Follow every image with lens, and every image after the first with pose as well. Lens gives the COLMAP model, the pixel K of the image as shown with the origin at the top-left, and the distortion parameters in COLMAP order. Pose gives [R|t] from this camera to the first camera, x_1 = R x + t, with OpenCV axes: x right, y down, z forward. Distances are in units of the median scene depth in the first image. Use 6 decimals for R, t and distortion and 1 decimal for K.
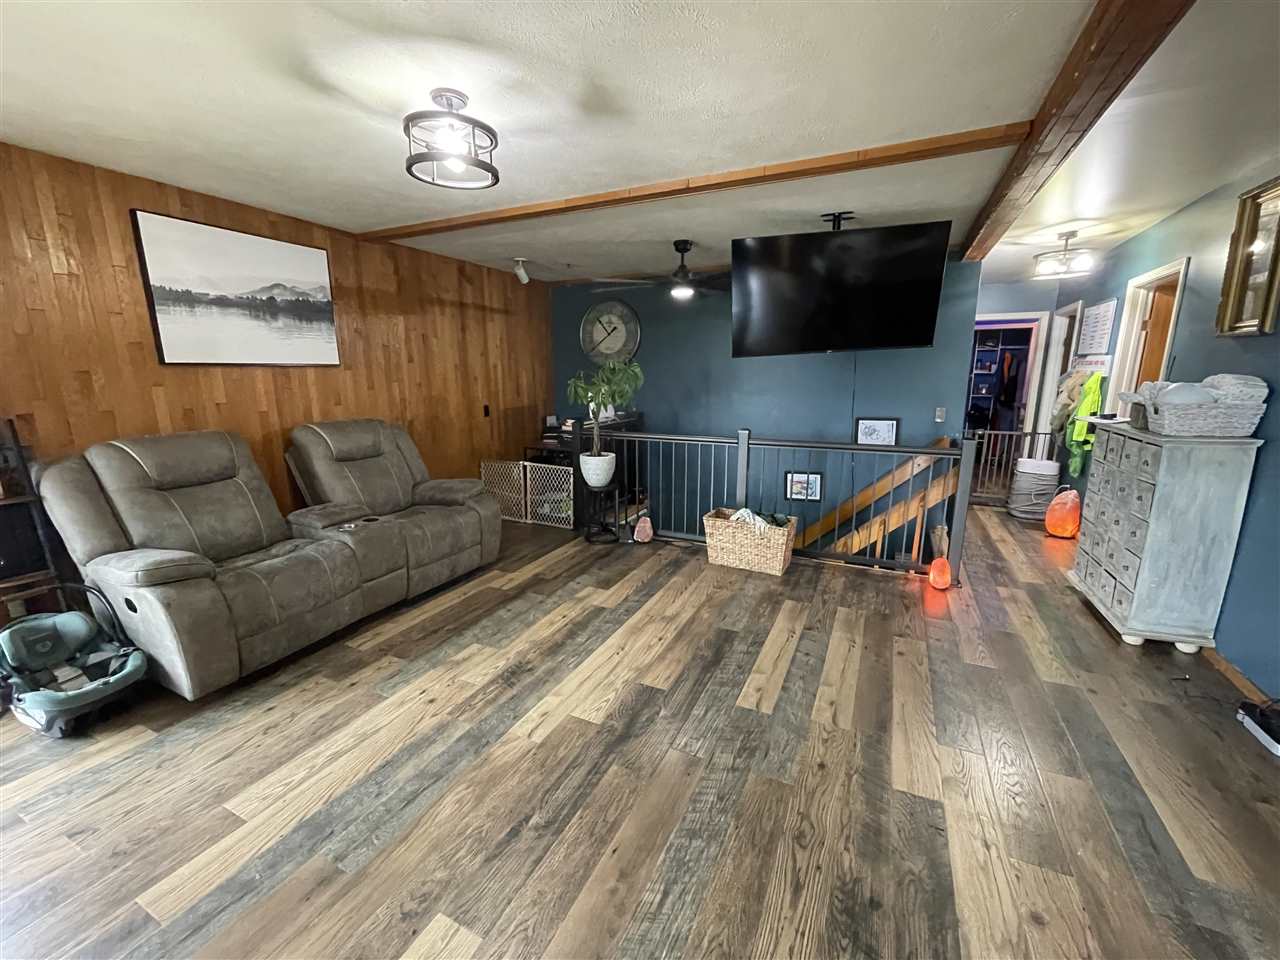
lens RADIAL K [[523.1, 0, 638.2], [0, 523.1, 482.8], [0, 0, 1]] dist [-0.005579, 0.001635]
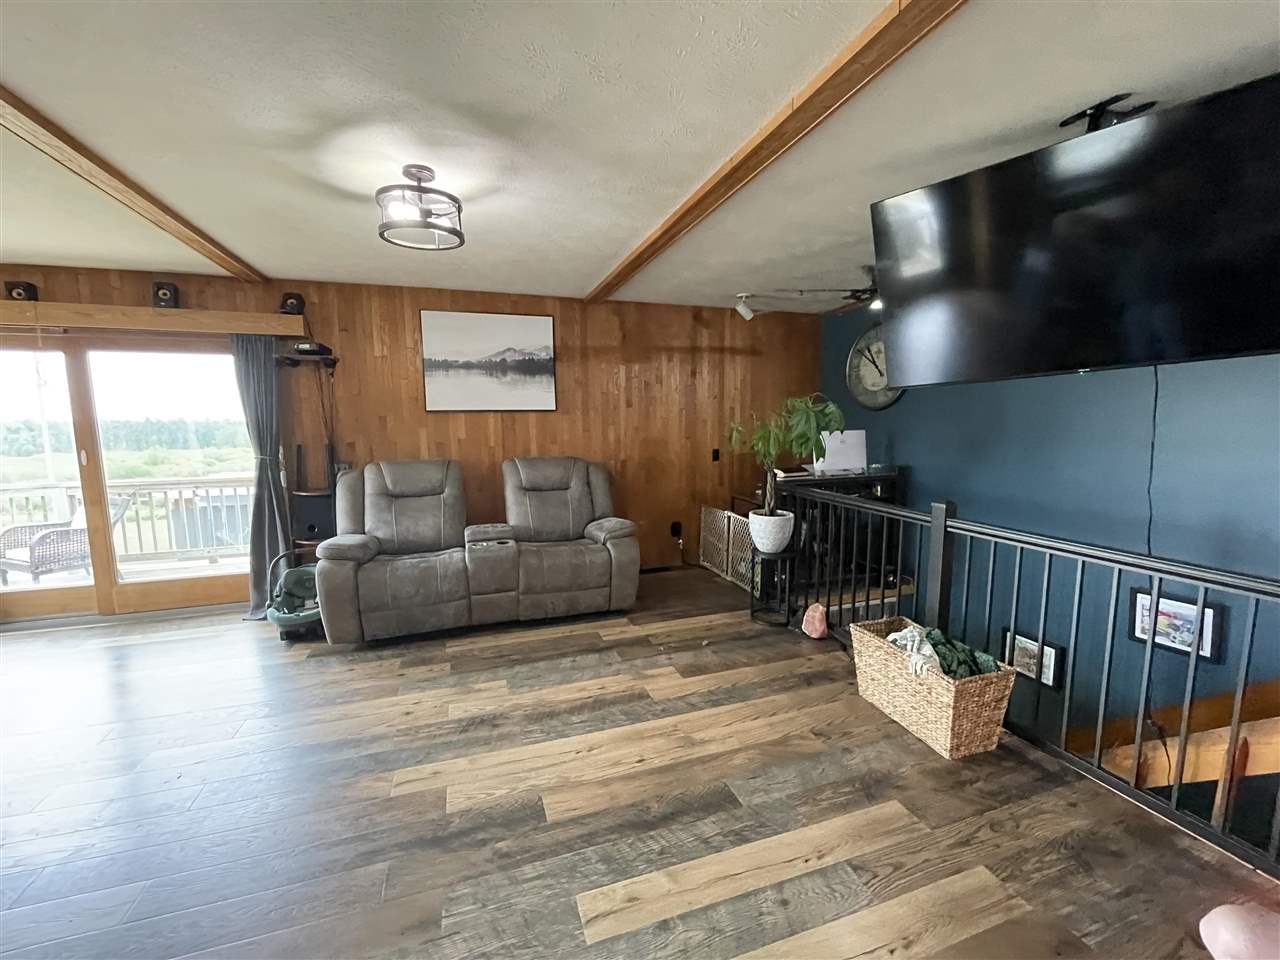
lens RADIAL K [[523.1, 0, 635.6], [0, 523.1, 484.4], [0, 0, 1]] dist [-0.005579, 0.001635]
pose [[0.697423, 0.086508, -0.711420, 0.492364], [-0.141205, 0.989816, -0.018066, -0.075919], [0.702611, 0.113055, 0.702535, 0.375330]]
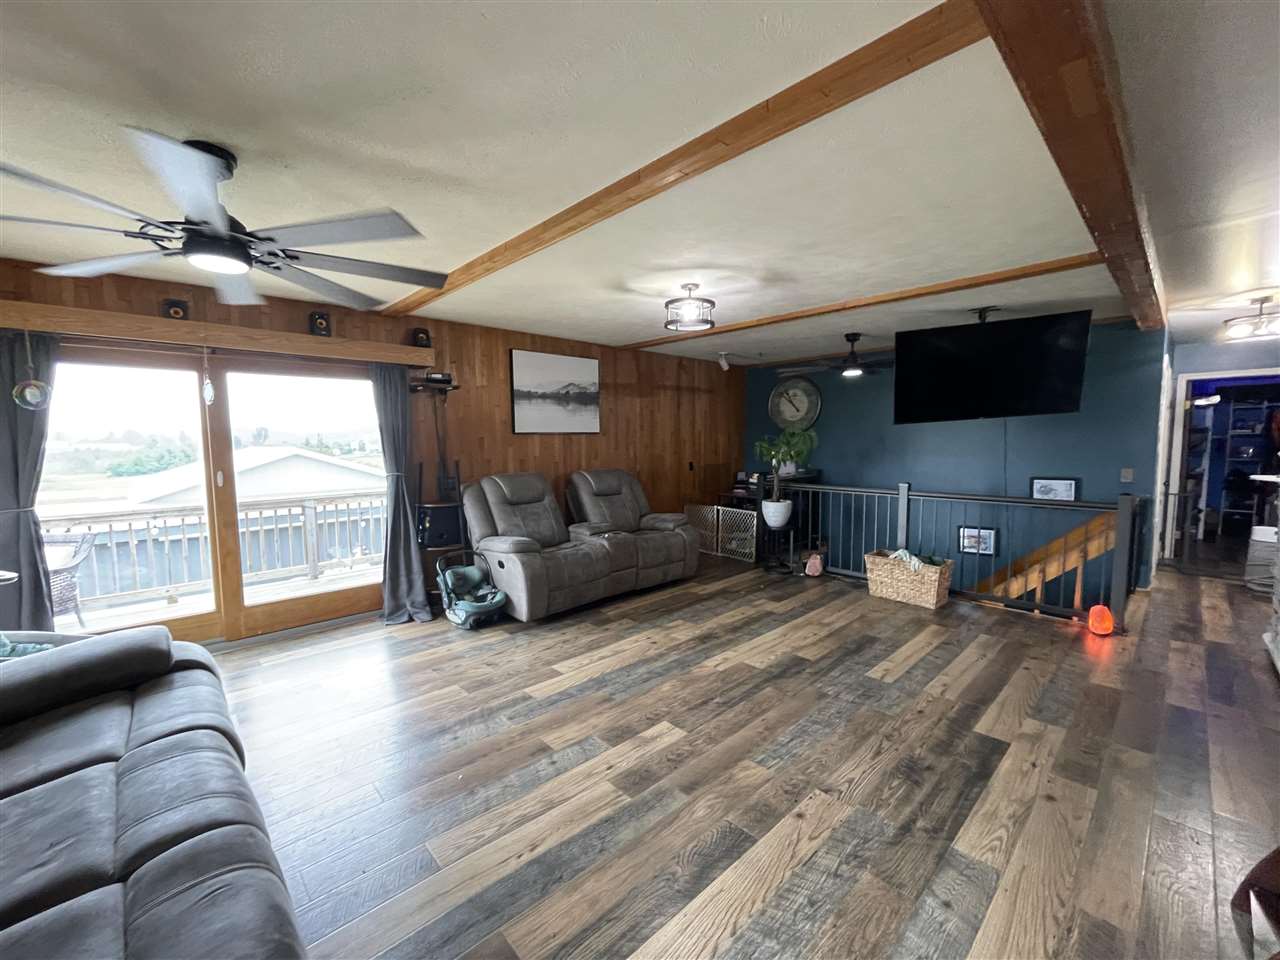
lens RADIAL K [[523.1, 0, 637.2], [0, 523.1, 481.0], [0, 0, 1]] dist [-0.005579, 0.001635]
pose [[0.933780, 0.023995, -0.357042, 0.077419], [-0.067891, 0.991507, -0.110923, 0.083051], [0.351348, 0.127817, 0.927479, -0.392843]]
